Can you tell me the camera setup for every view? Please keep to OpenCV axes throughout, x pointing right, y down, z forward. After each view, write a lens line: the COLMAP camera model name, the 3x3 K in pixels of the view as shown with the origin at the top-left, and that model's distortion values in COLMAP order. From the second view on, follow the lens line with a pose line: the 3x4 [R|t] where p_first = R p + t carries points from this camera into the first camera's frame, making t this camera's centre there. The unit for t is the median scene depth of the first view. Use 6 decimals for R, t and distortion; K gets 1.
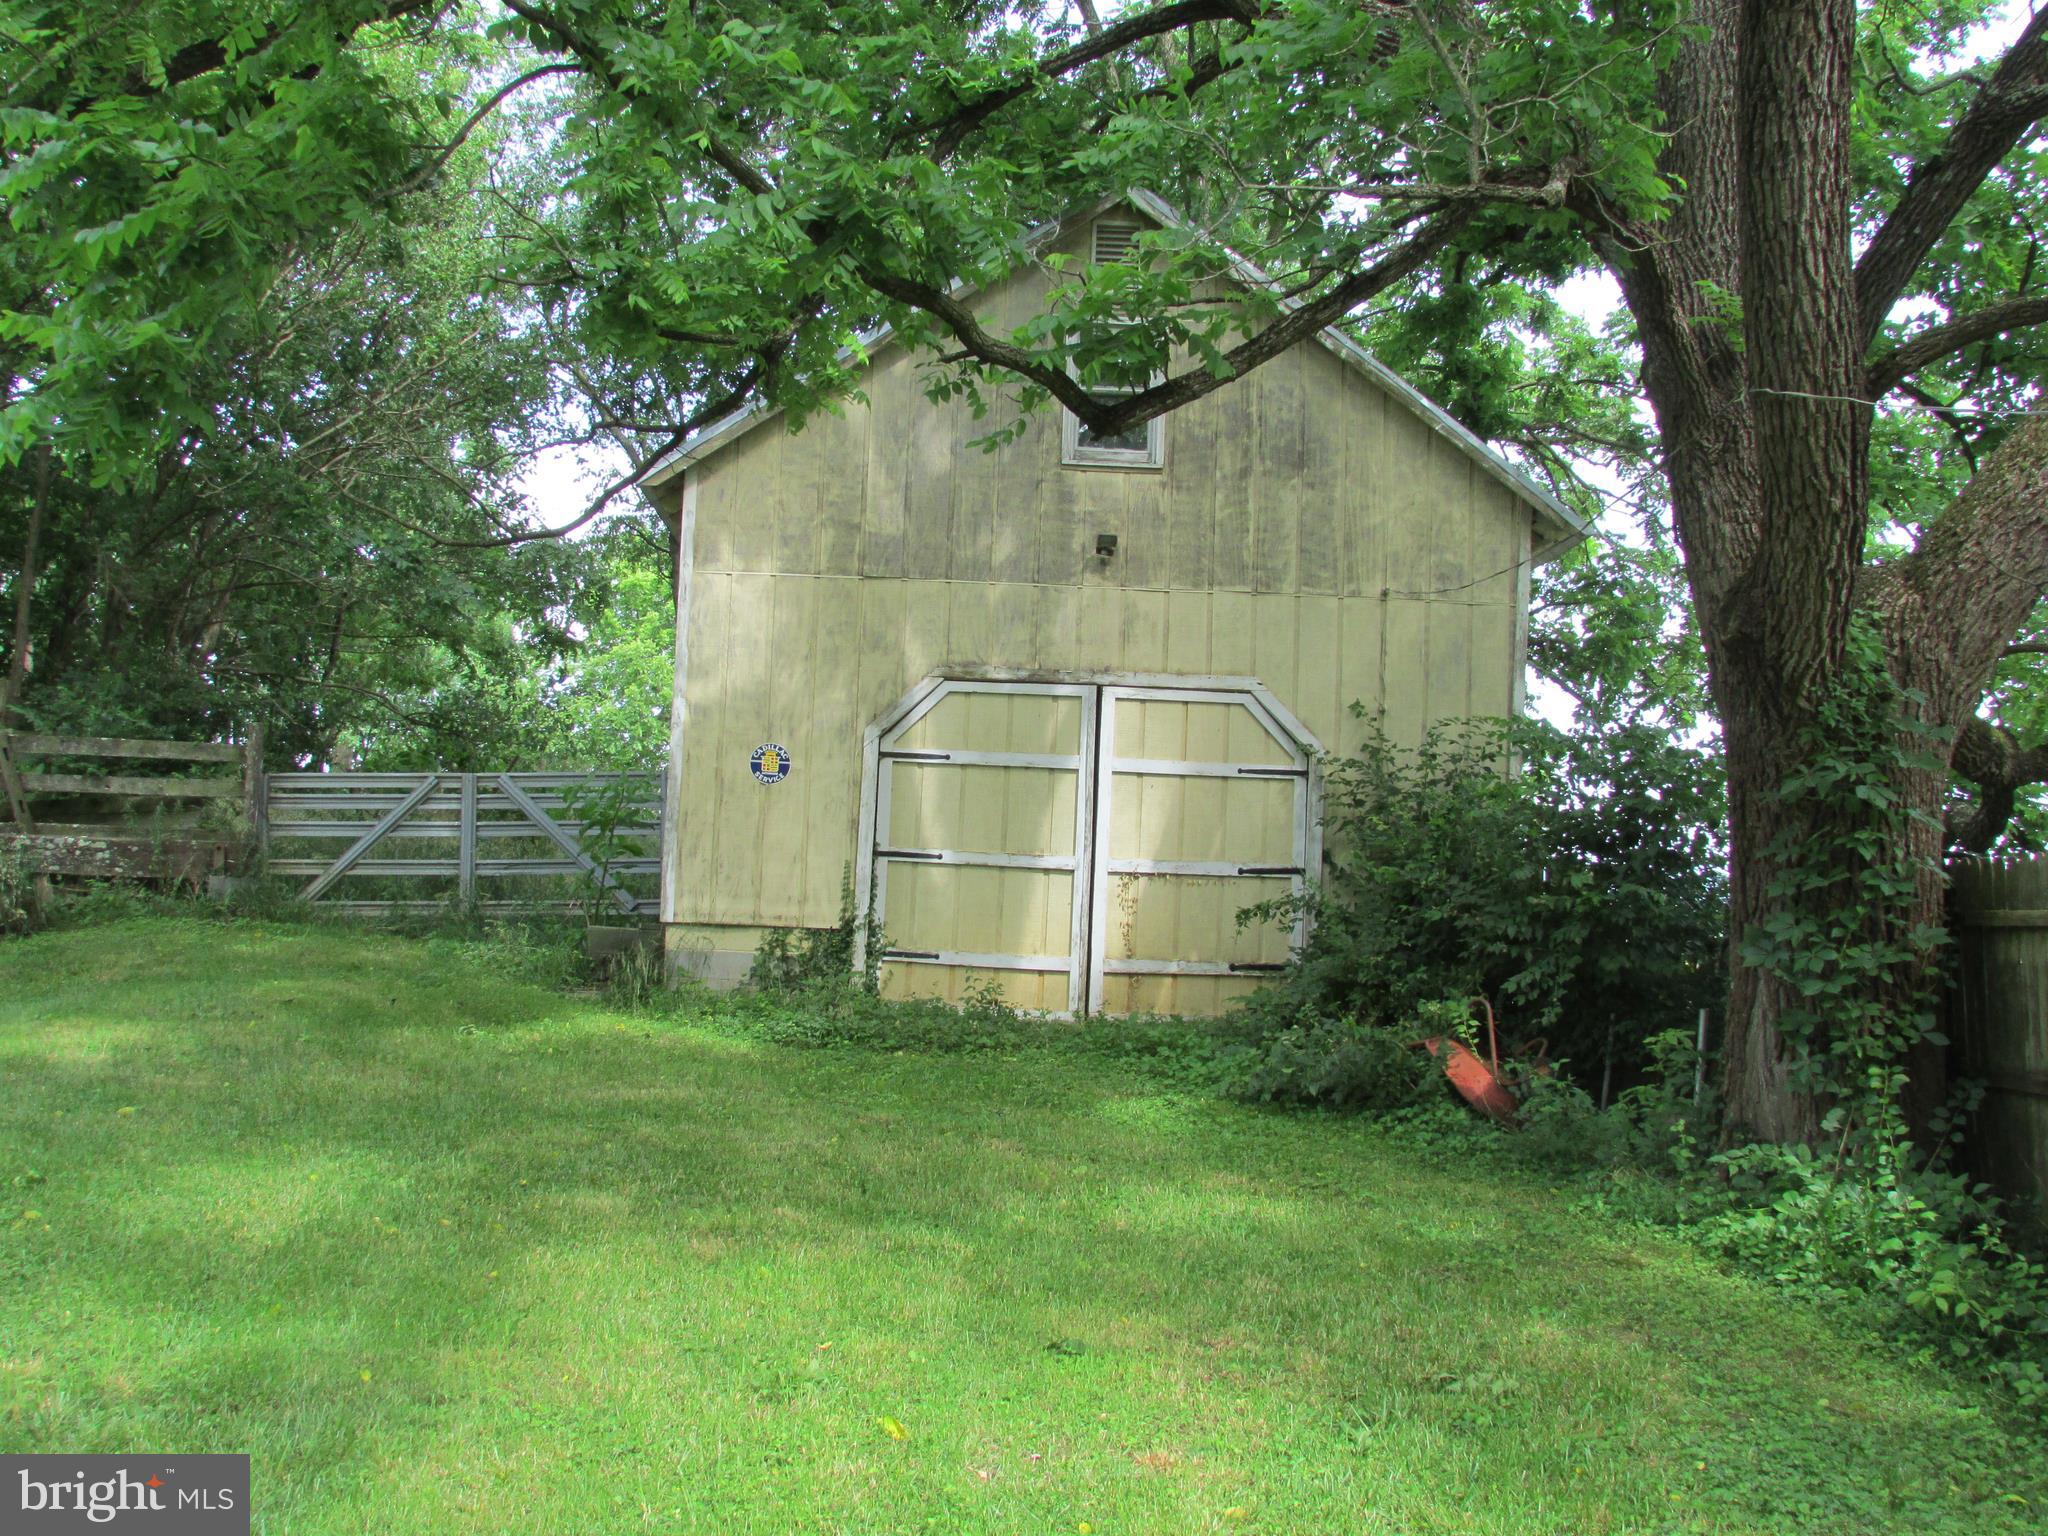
lens RADIAL K [[2141.5, 0, 1024.0], [0, 2141.5, 768.0], [0, 0, 1]] dist [-0.162162, 0.011320]
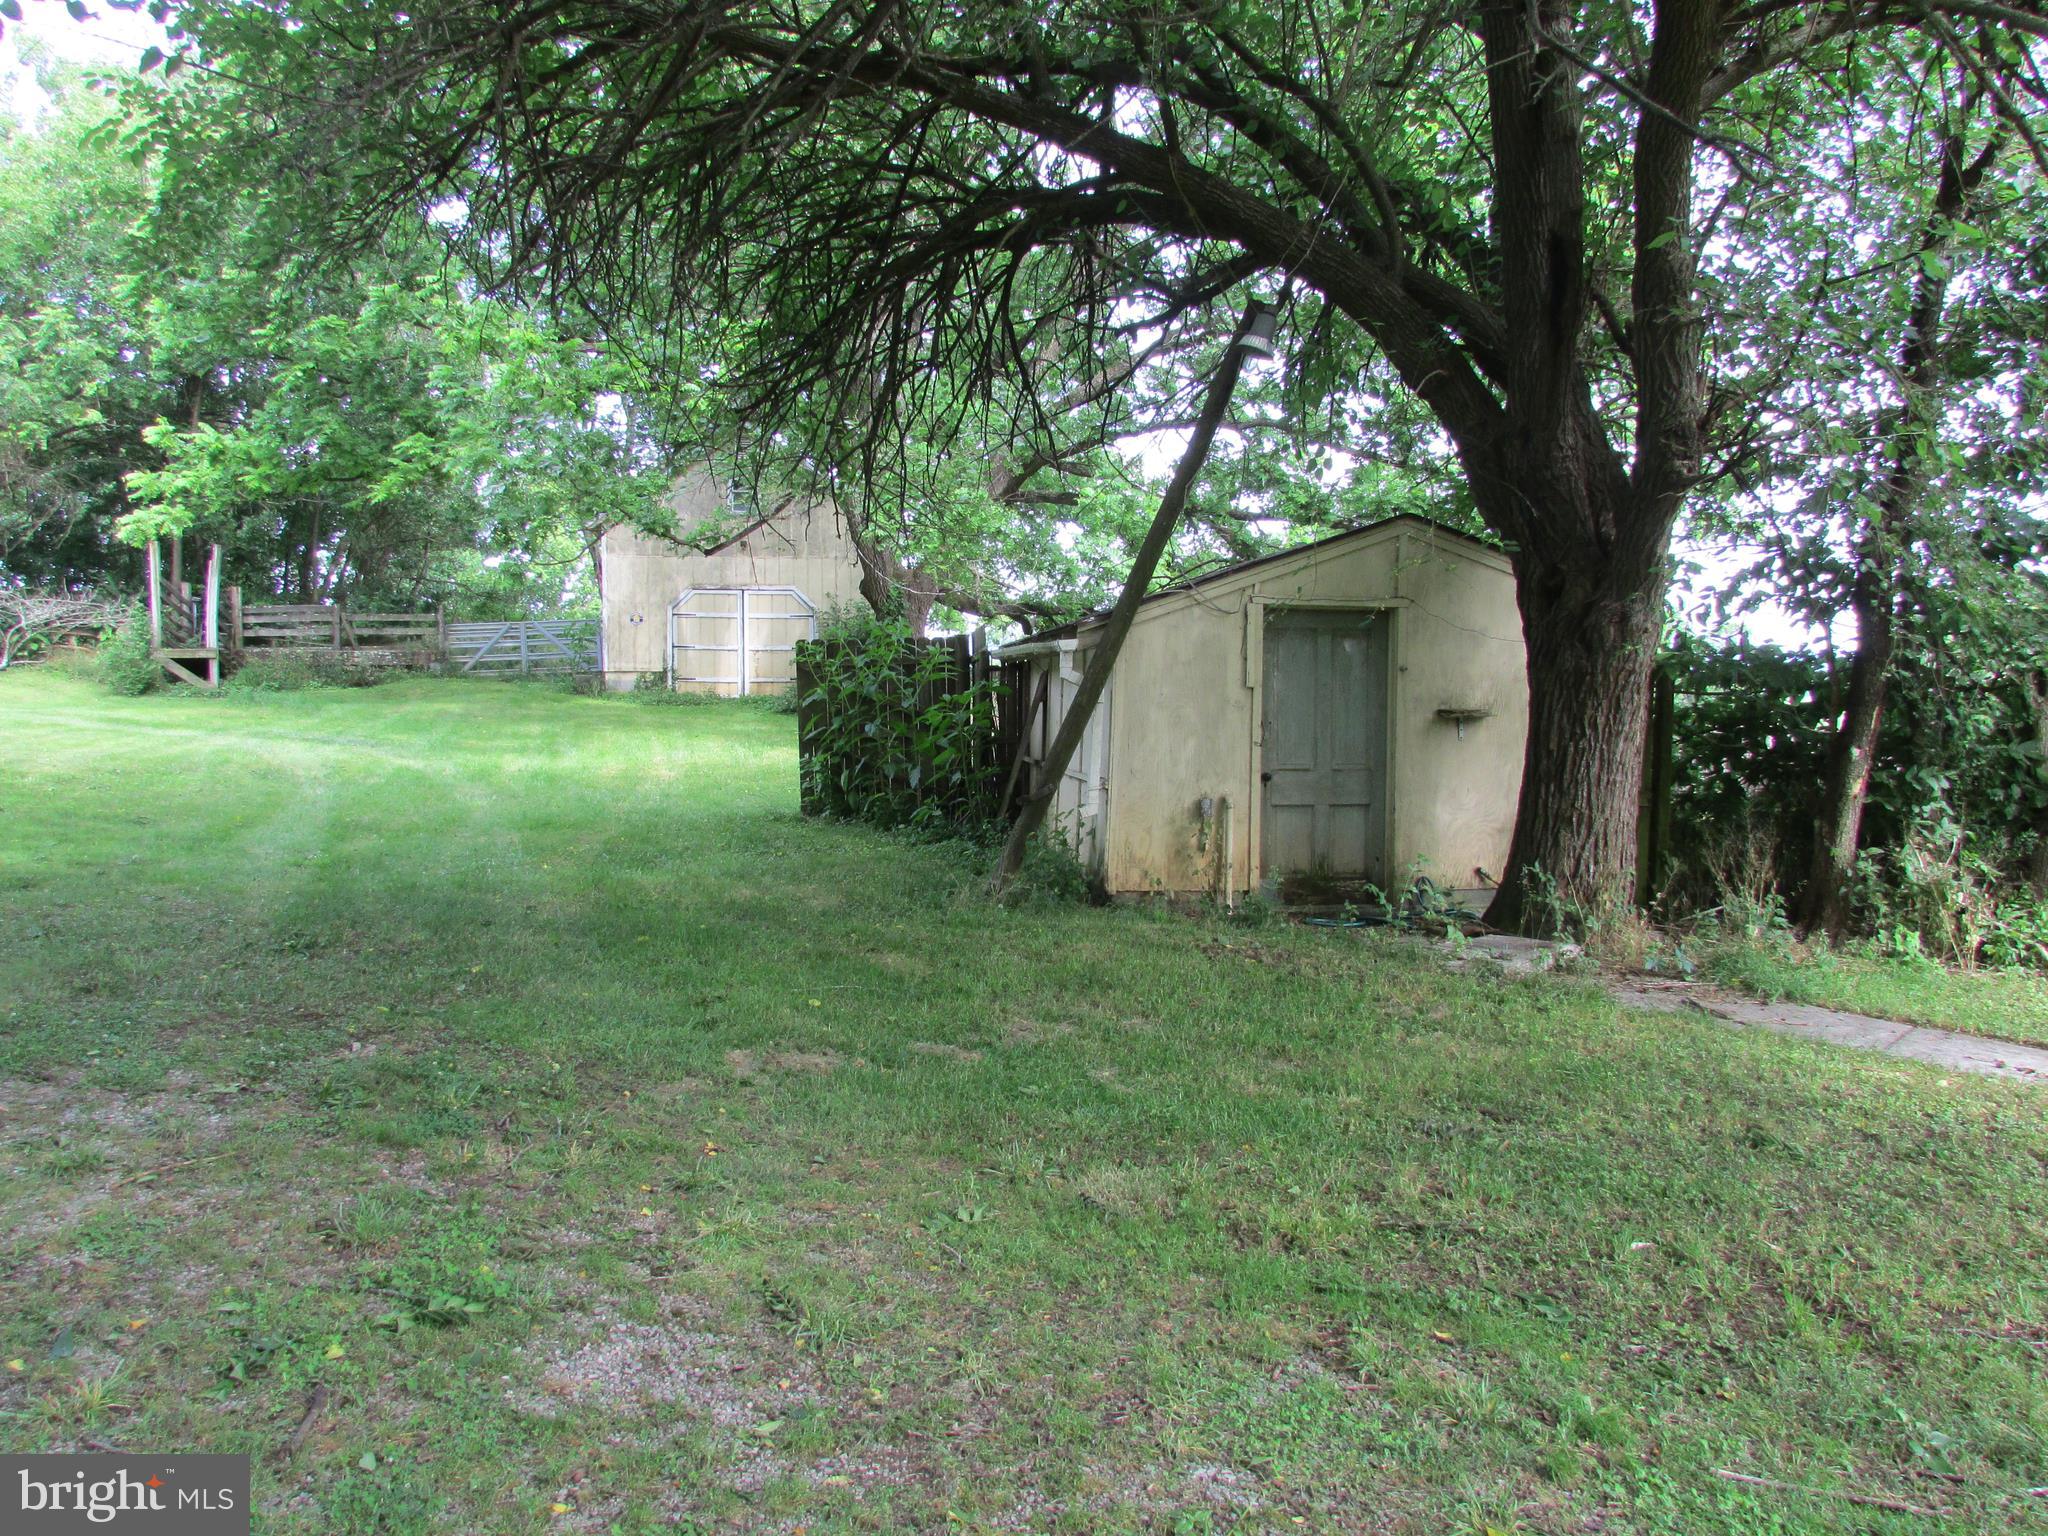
lens RADIAL K [[1467.5, 0, 1024.0], [0, 1467.5, 768.0], [0, 0, 1]] dist [-0.006525, 0.012703]
pose [[0.989974, -0.043108, 0.134510, 0.132050], [0.025279, 0.990988, 0.131545, -0.049677], [-0.138968, -0.126826, 0.982142, -1.111750]]
